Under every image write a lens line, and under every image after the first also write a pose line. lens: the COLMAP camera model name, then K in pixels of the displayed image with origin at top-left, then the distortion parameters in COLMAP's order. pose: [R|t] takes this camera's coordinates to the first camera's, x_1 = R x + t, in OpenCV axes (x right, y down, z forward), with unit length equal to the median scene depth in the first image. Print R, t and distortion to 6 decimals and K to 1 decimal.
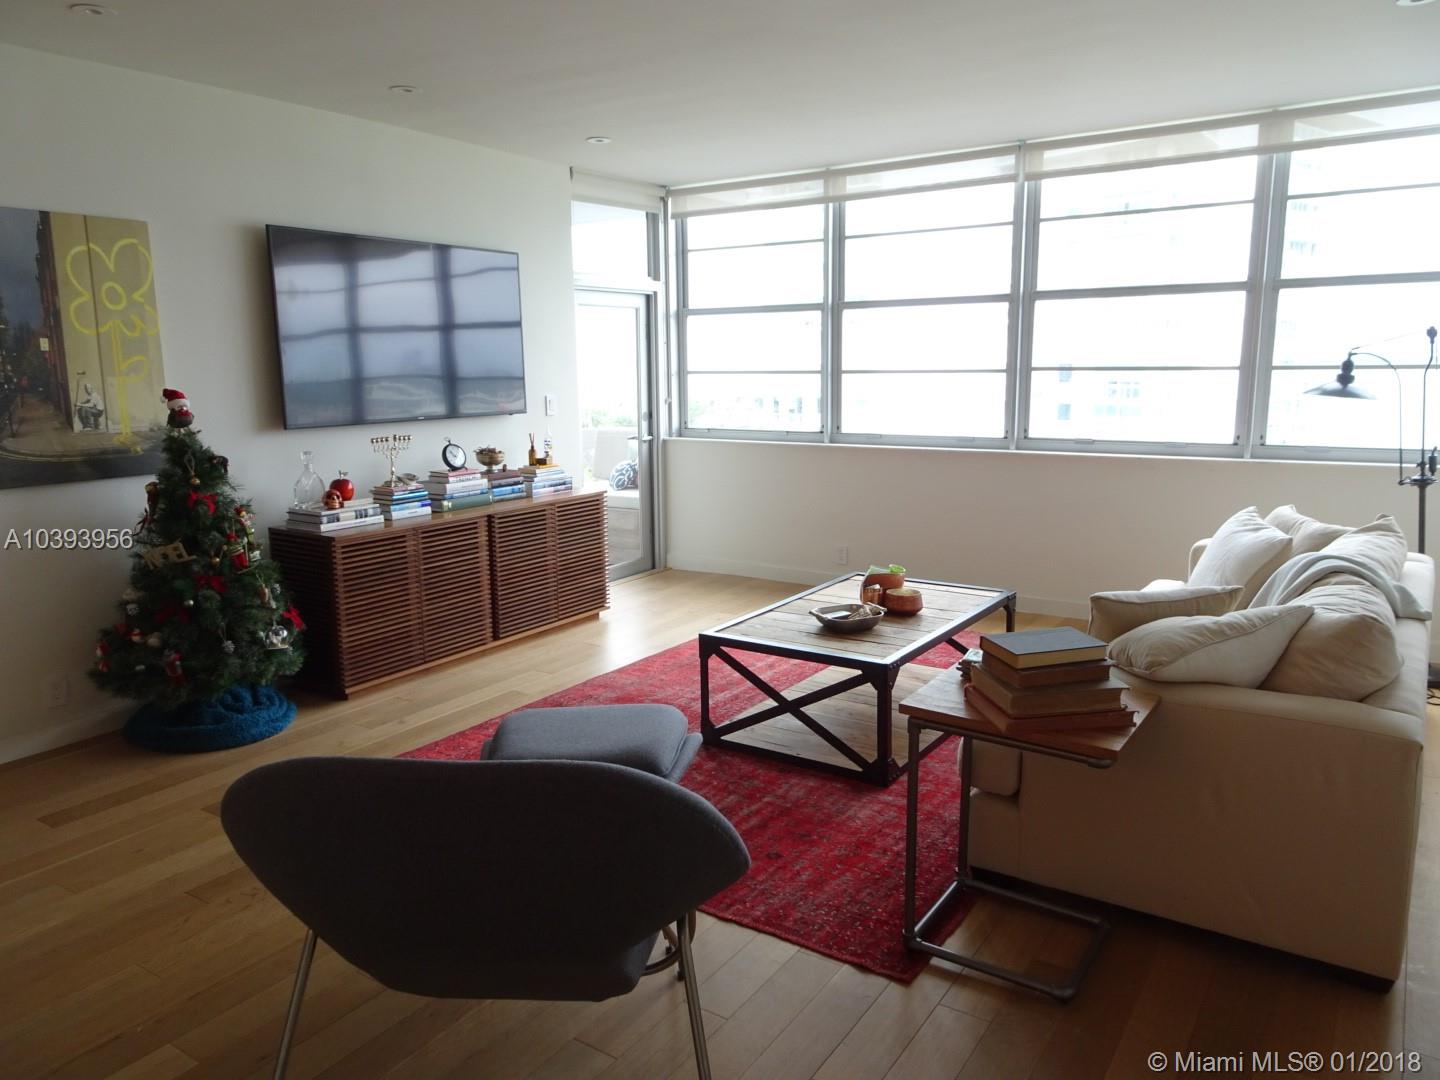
lens RADIAL K [[1032.6, 0, 724.6], [0, 1032.6, 538.2], [0, 0, 1]] dist [0.009617, 0.008510]
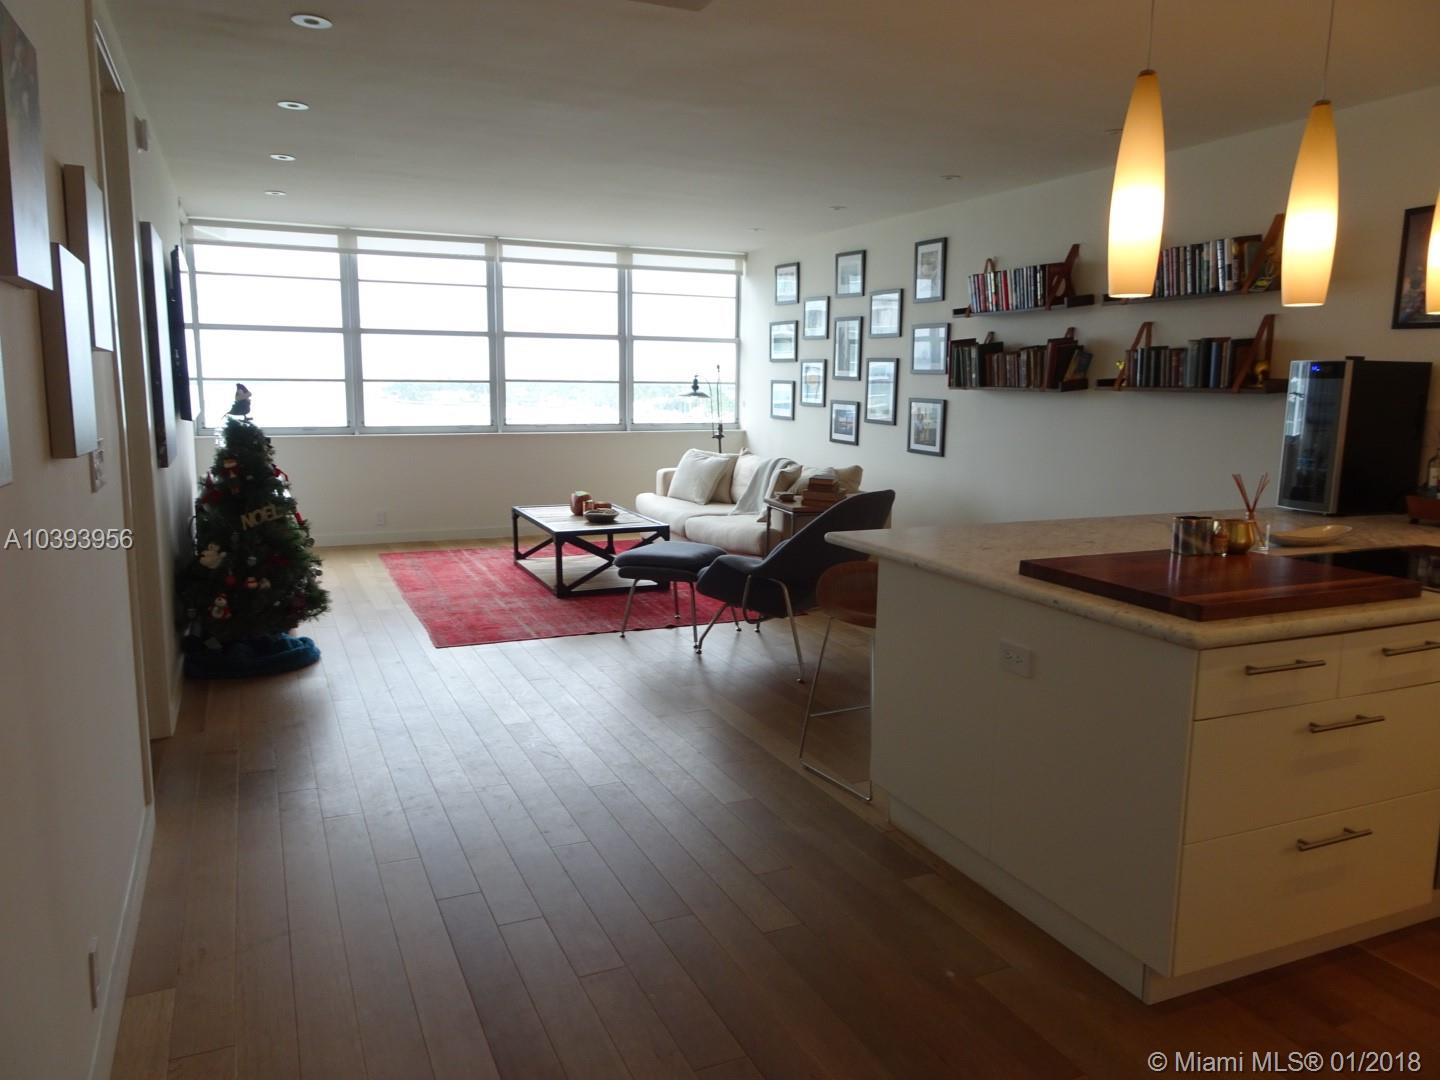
lens RADIAL K [[1032.6, 0, 722.0], [0, 1032.6, 534.8], [0, 0, 1]] dist [0.009617, 0.008510]
pose [[0.521458, -0.109191, 0.846262, -0.998622], [0.127761, 0.990589, 0.049088, 0.036912], [-0.843658, 0.082522, 0.530501, -0.100830]]
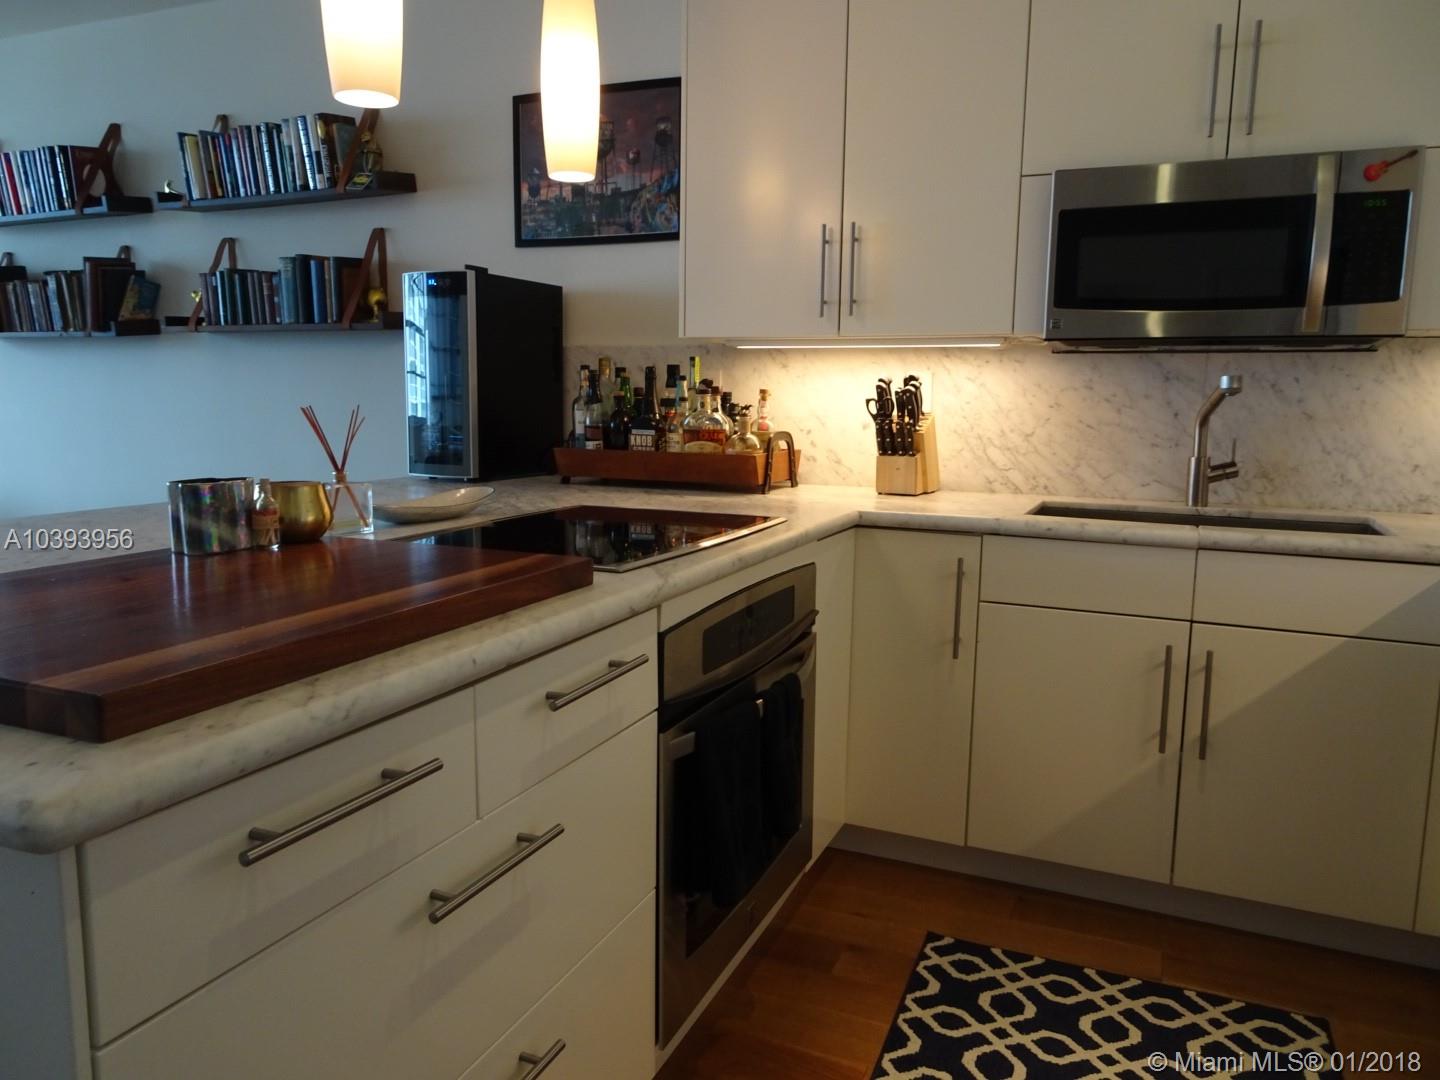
lens RADIAL K [[1032.6, 0, 709.2], [0, 1032.6, 540.9], [0, 0, 1]] dist [0.009617, 0.008510]
pose [[-0.185596, -0.130534, 0.973917, -0.688232], [0.161085, 0.973687, 0.161201, 0.081204], [-0.969333, 0.186802, -0.159685, -0.104658]]
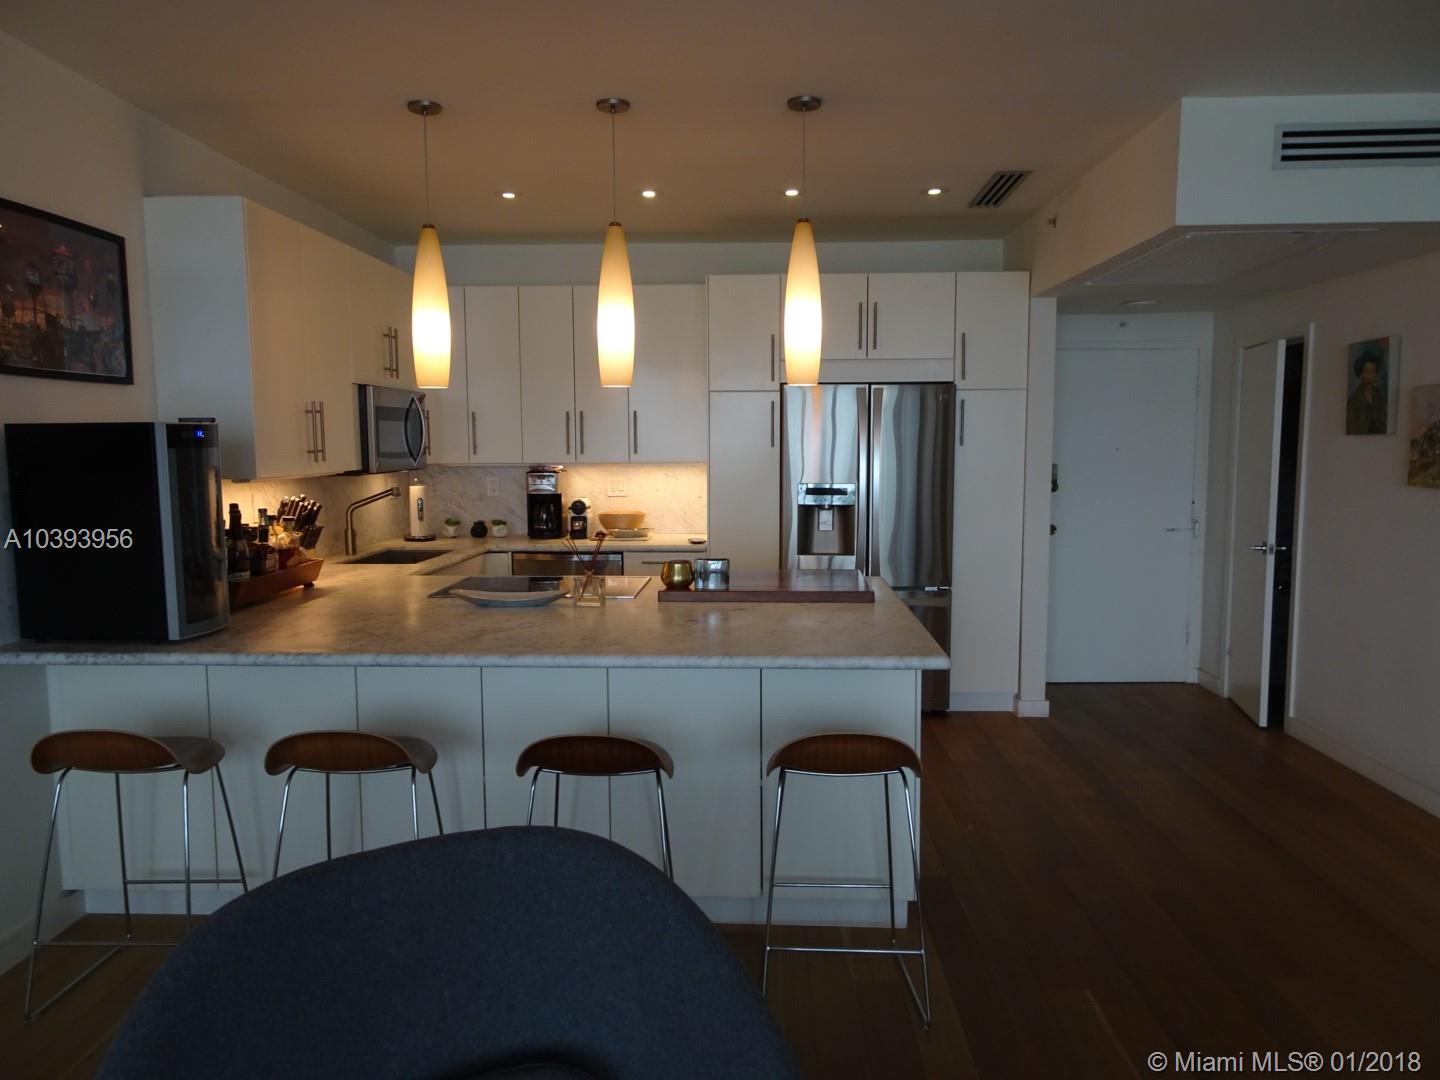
lens RADIAL K [[1032.6, 0, 711.3], [0, 1032.6, 533.0], [0, 0, 1]] dist [0.009617, 0.008510]
pose [[-0.849936, 0.066911, -0.522619, -0.003960], [-0.075012, 0.966433, 0.245725, -0.101220], [0.521518, 0.248053, -0.816387, 0.552754]]
